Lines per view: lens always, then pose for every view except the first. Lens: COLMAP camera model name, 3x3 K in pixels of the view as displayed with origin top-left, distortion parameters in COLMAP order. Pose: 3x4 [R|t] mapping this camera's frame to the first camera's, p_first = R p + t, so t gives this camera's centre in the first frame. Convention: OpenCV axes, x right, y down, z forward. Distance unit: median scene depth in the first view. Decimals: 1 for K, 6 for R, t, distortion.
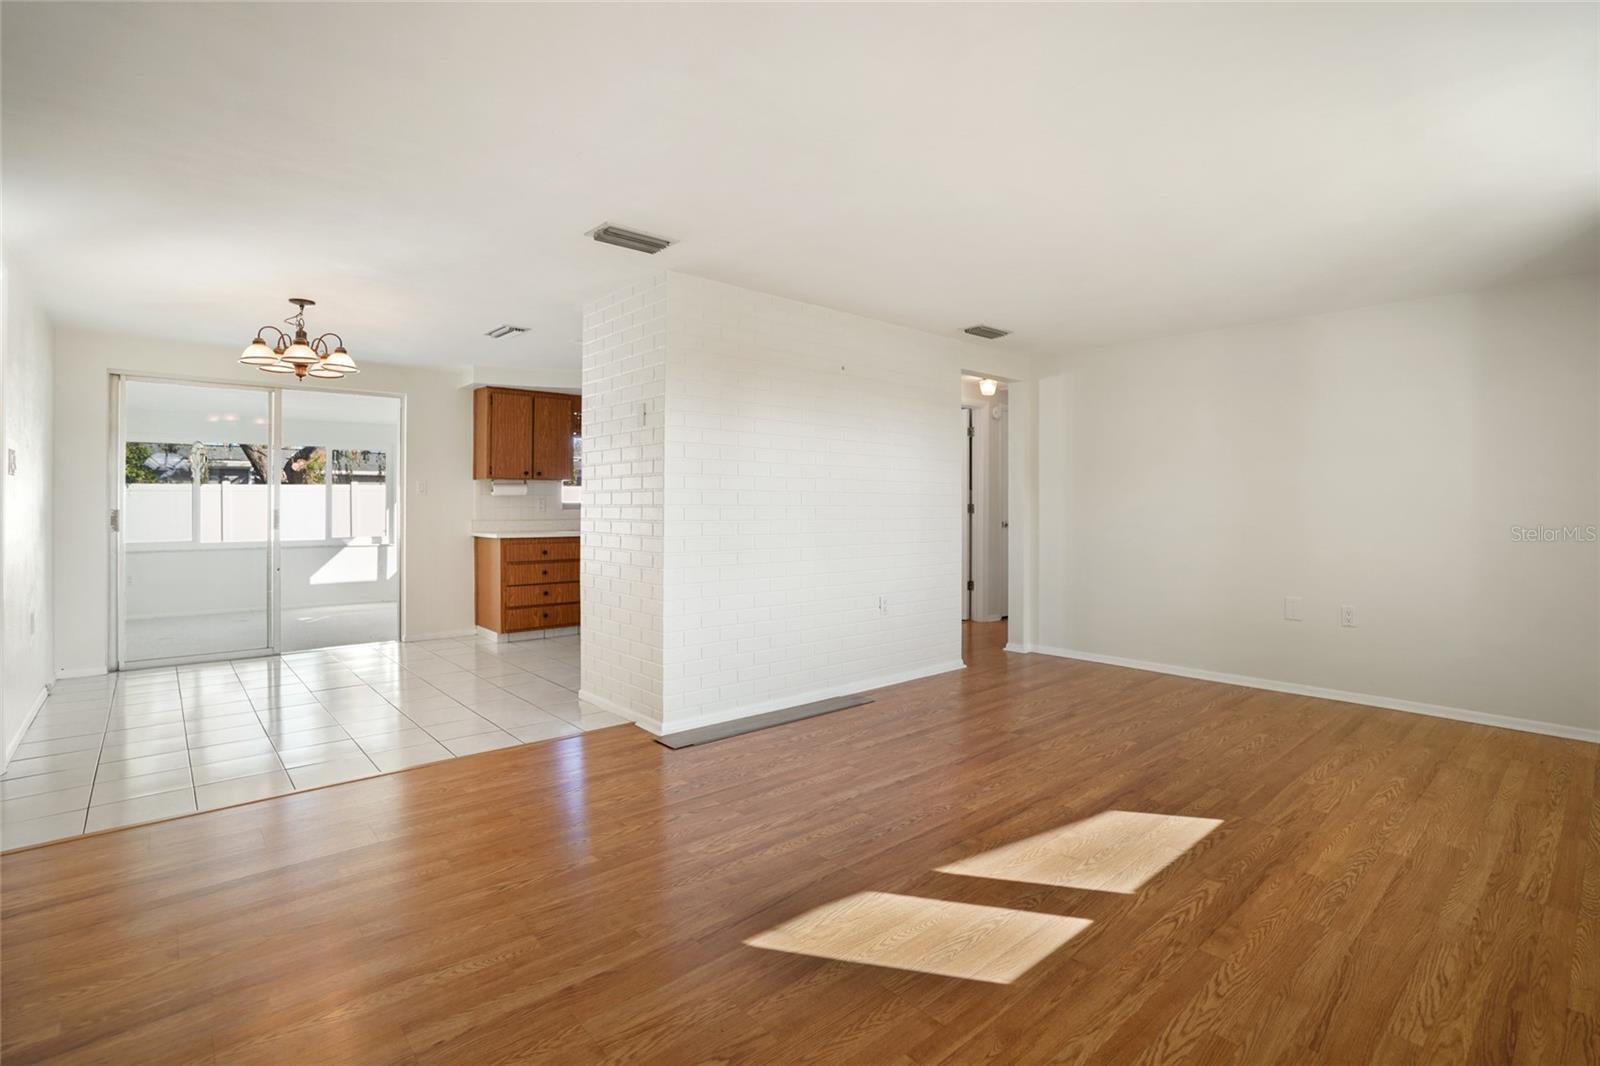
lens RADIAL K [[745.3, 0, 797.1], [0, 745.3, 498.8], [0, 0, 1]] dist [-0.034520, 0.003032]
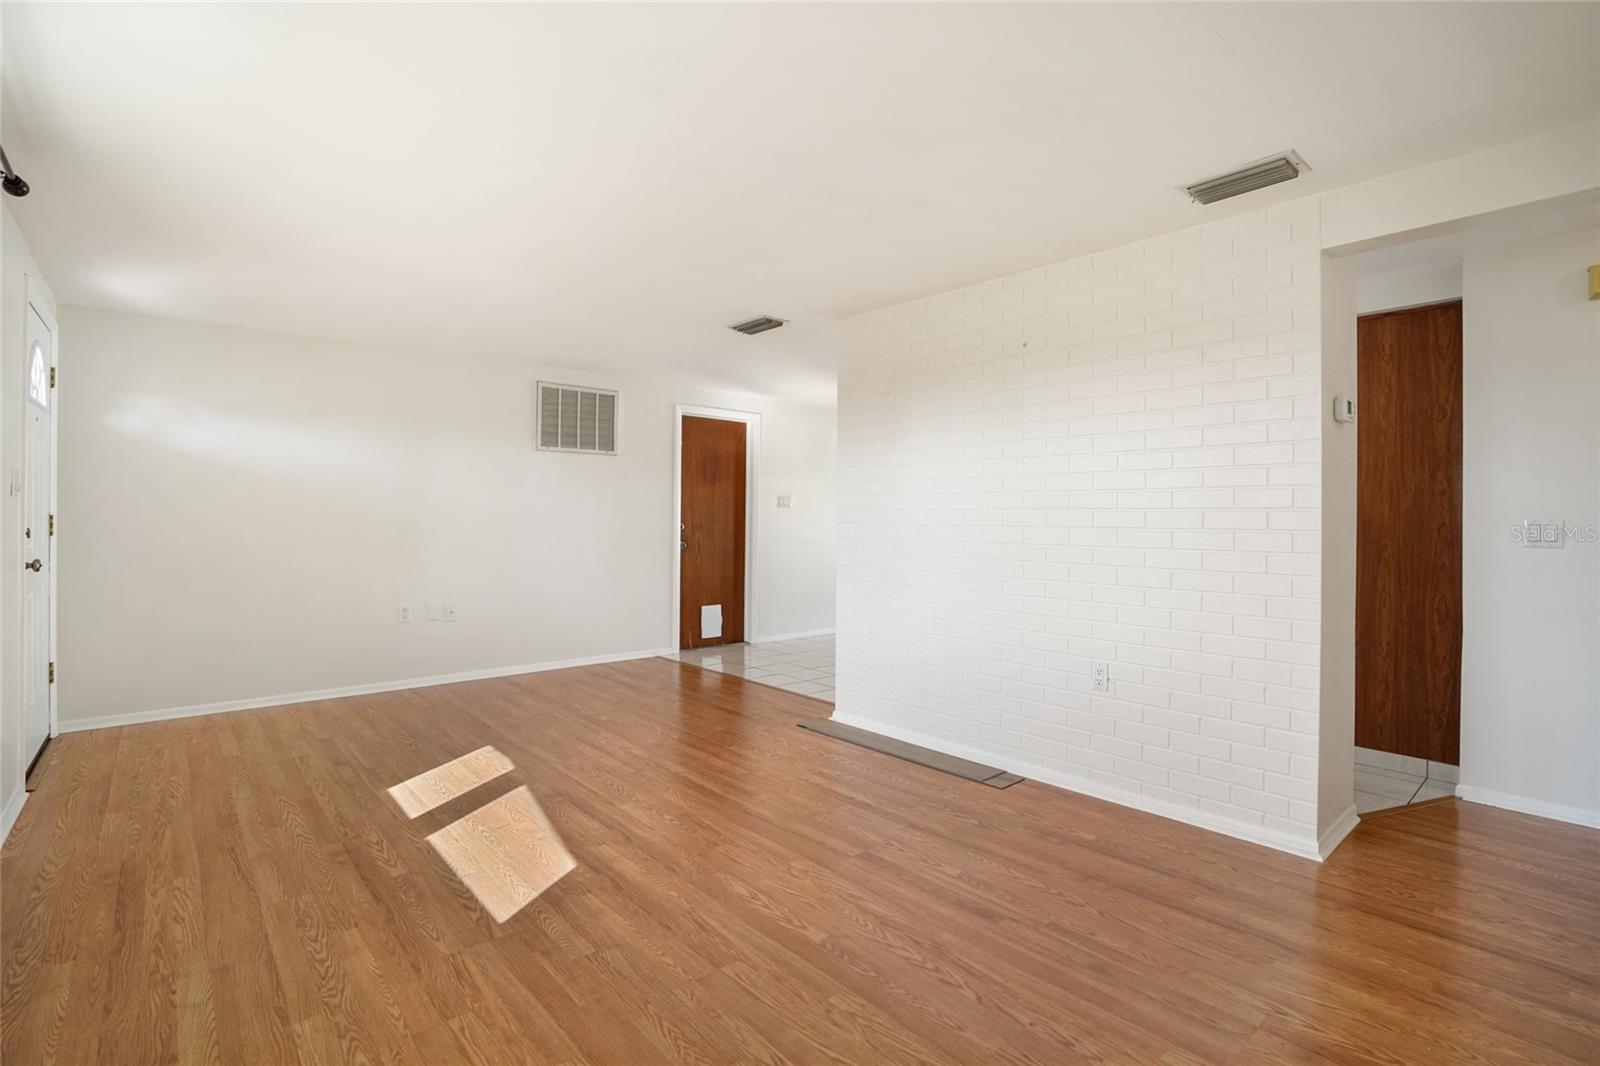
lens RADIAL K [[745.3, 0, 793.6], [0, 745.3, 525.6], [0, 0, 1]] dist [-0.034520, 0.003032]
pose [[-0.004947, 0.000311, -0.999988, 1.003941], [0.007313, 0.999973, 0.000275, 0.016487], [0.999961, -0.007312, -0.004950, 0.974714]]
